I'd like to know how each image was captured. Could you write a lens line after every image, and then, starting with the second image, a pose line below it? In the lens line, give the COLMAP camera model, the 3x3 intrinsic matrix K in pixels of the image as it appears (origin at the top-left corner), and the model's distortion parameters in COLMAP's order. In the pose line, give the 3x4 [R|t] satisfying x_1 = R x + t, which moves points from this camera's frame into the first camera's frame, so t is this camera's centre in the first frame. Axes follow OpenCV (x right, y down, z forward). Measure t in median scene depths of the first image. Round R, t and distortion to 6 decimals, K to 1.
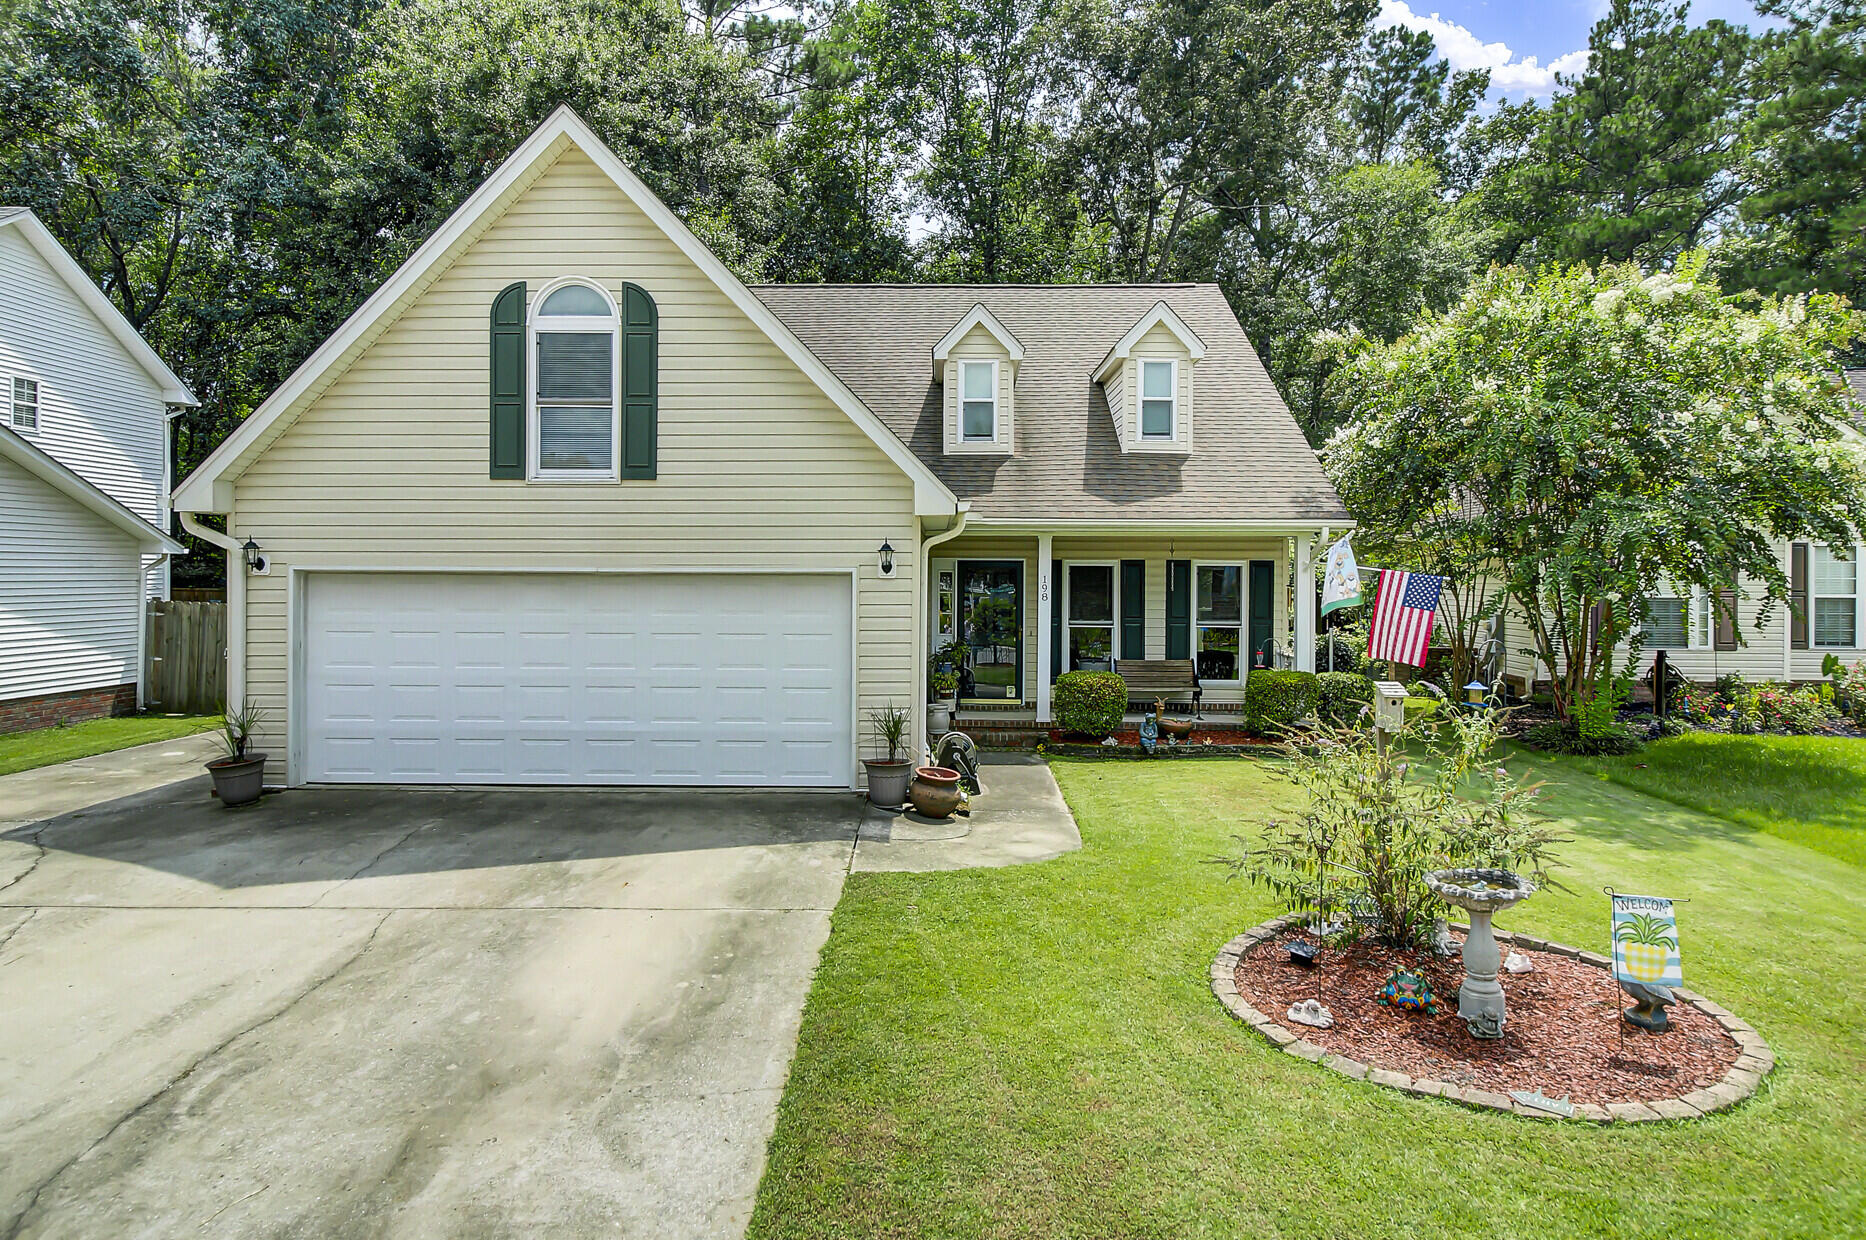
lens RADIAL K [[1123.2, 0, 926.7], [0, 1123.2, 572.7], [0, 0, 1]] dist [0.000990, -0.001024]
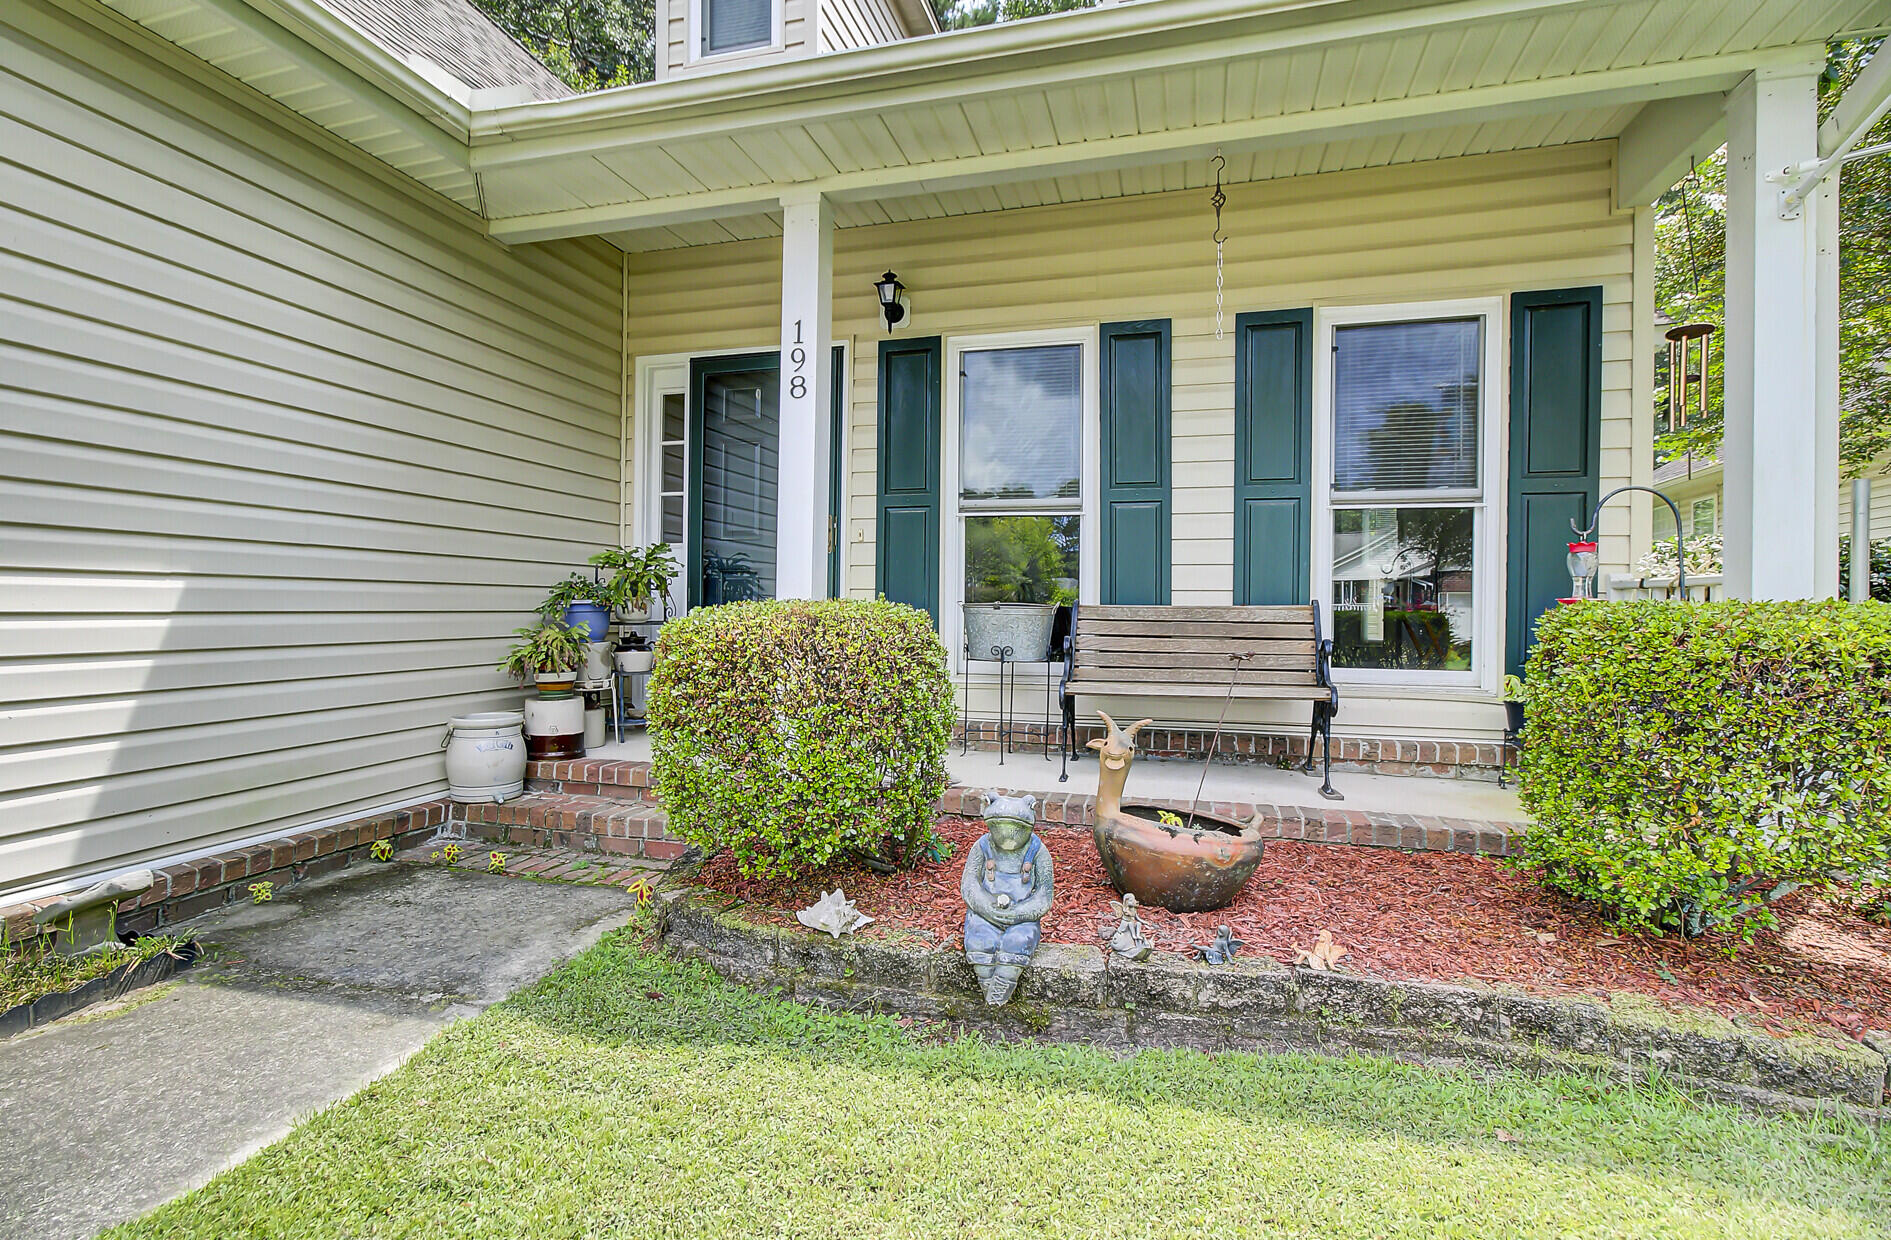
lens RADIAL K [[890.6, 0, 923.1], [0, 890.6, 605.5], [0, 0, 1]] dist [-0.015030, 0.021204]
pose [[0.966086, 0.002116, -0.258212, 0.283049], [-0.002637, 0.999995, -0.001672, 0.115623], [0.258207, 0.002296, 0.966087, 1.057821]]
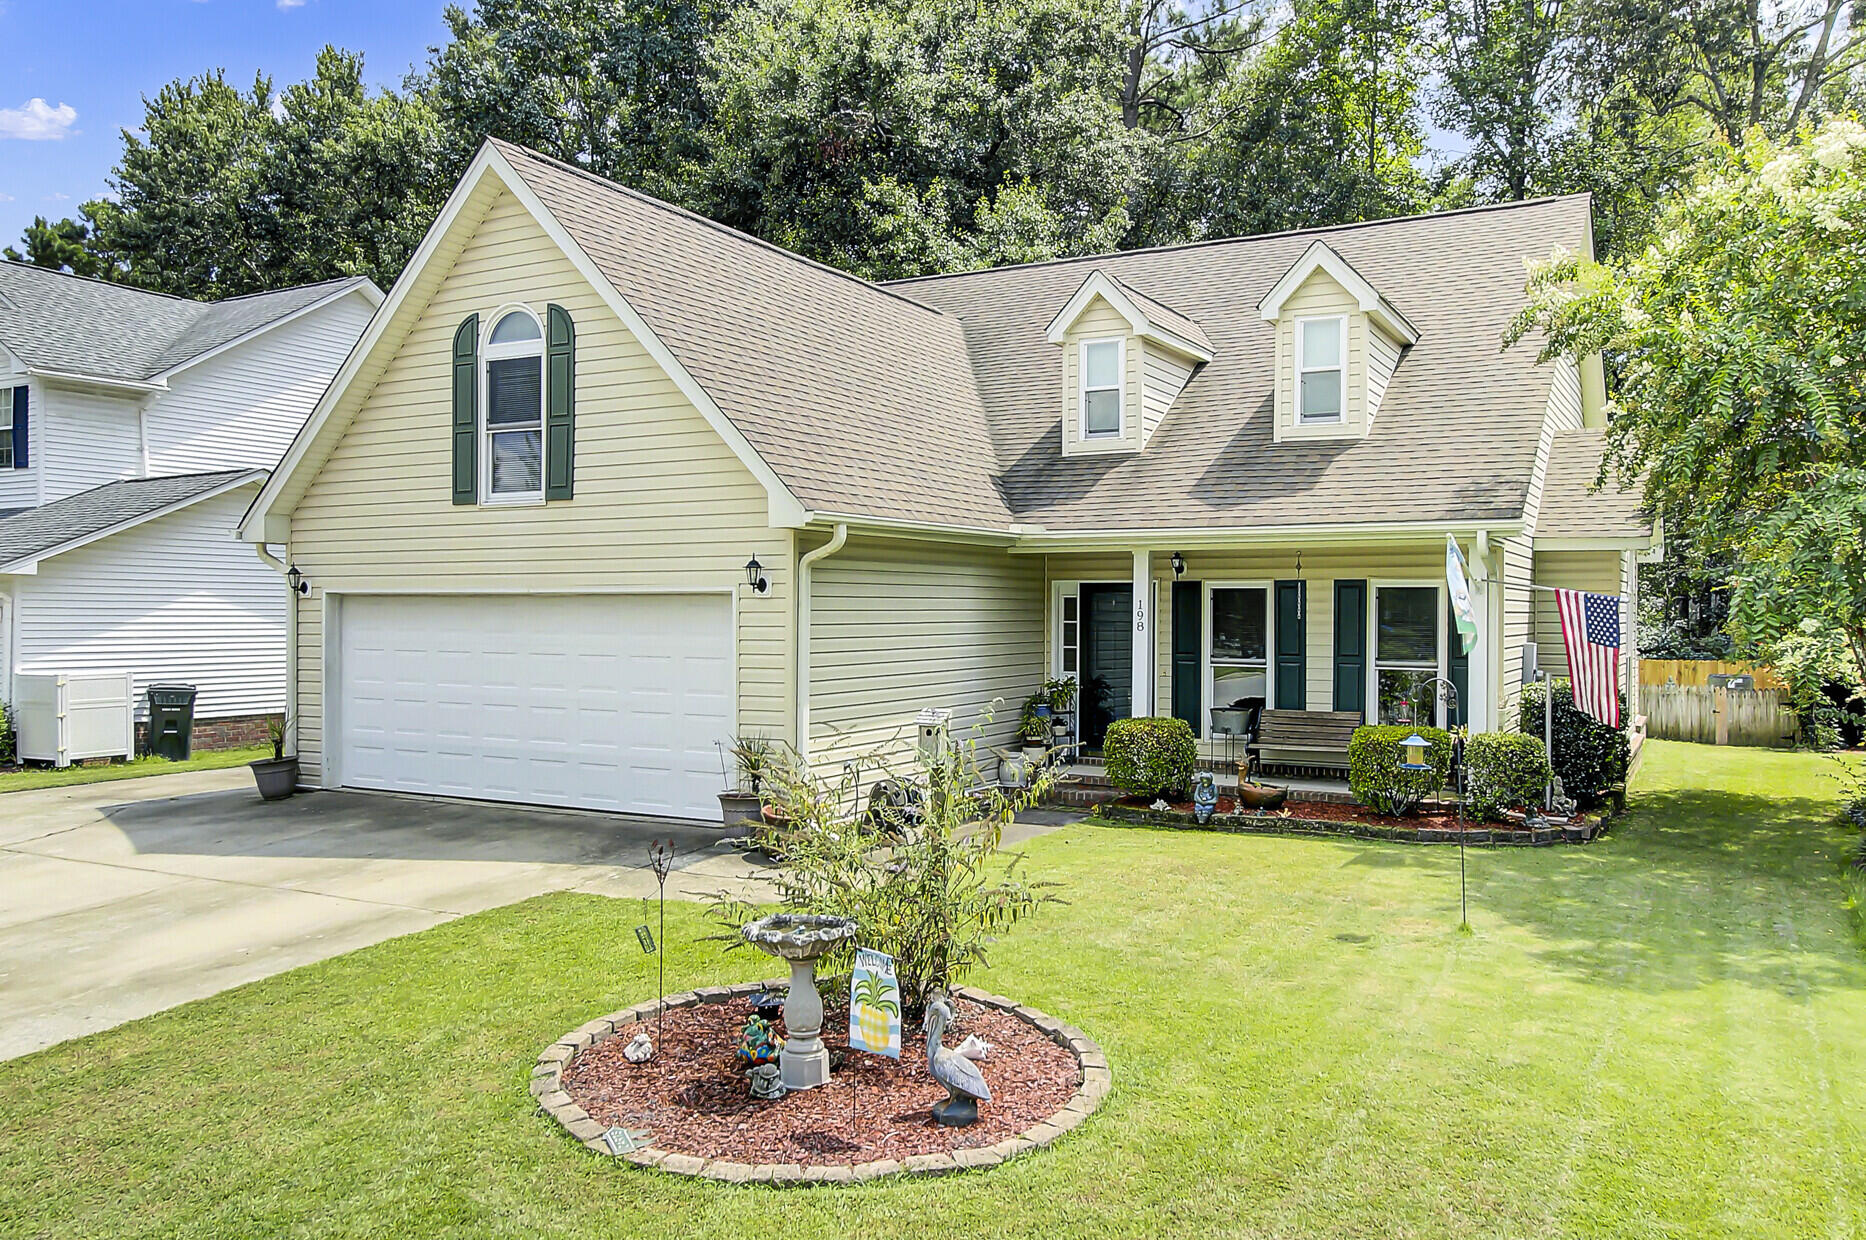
lens RADIAL K [[1404.1, 0, 933.0], [0, 1404.1, 620.0], [0, 0, 1]] dist [-0.000435, -0.000192]
pose [[0.886331, 0.002270, -0.463047, 0.610357], [-0.000711, 0.999993, 0.003542, 0.018796], [0.463052, -0.002810, 0.886326, 0.045932]]
